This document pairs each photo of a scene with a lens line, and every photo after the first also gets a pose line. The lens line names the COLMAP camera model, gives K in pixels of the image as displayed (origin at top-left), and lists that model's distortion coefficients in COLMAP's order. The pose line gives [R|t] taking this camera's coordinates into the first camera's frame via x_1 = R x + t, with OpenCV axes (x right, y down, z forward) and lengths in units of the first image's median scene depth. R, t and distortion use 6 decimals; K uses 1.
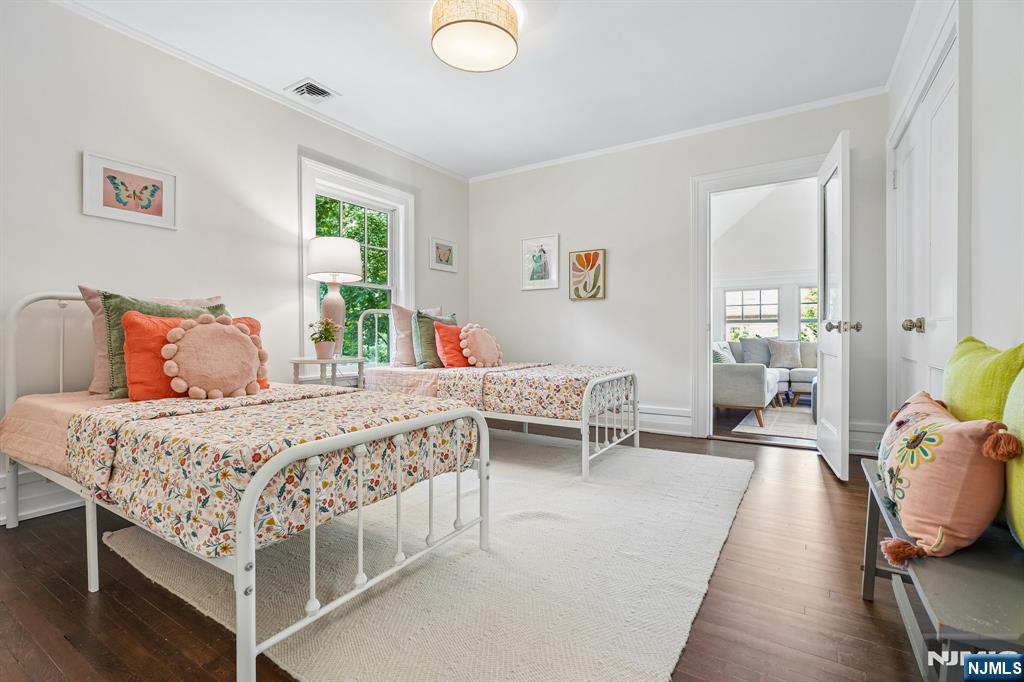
lens RADIAL K [[467.1, 0, 513.9], [0, 467.1, 329.9], [0, 0, 1]] dist [-0.000813, -0.000085]
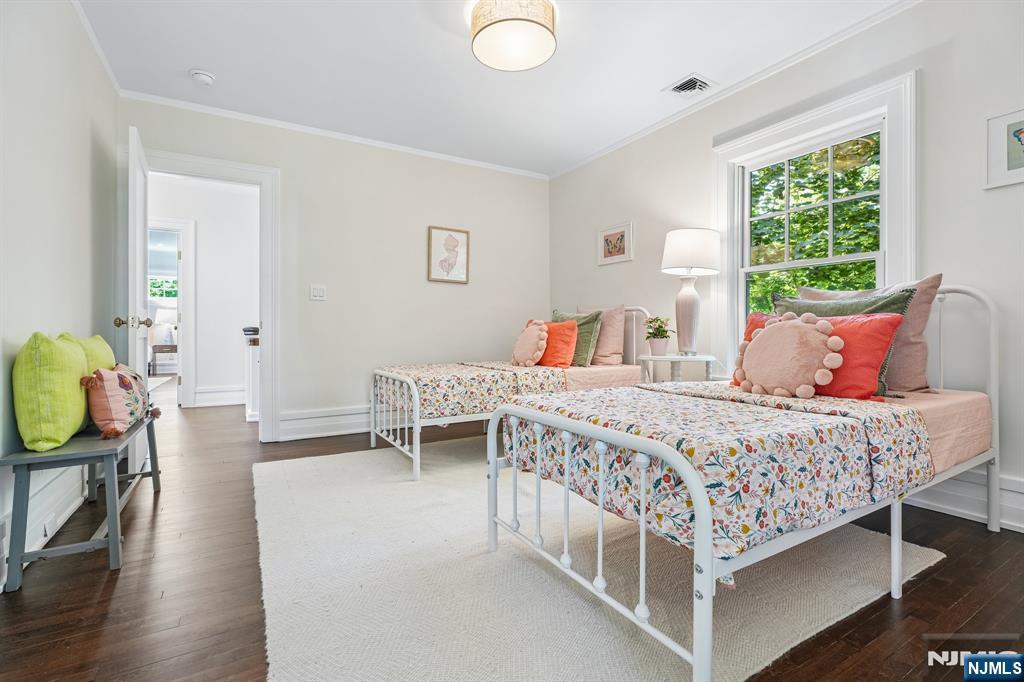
lens RADIAL K [[467.1, 0, 513.9], [0, 467.1, 329.9], [0, 0, 1]] dist [-0.000813, -0.000085]
pose [[-0.454685, 0.000660, -0.890652, 0.677735], [-0.002531, 0.999995, 0.002033, -0.007456], [0.890649, 0.003178, -0.454681, 1.279007]]
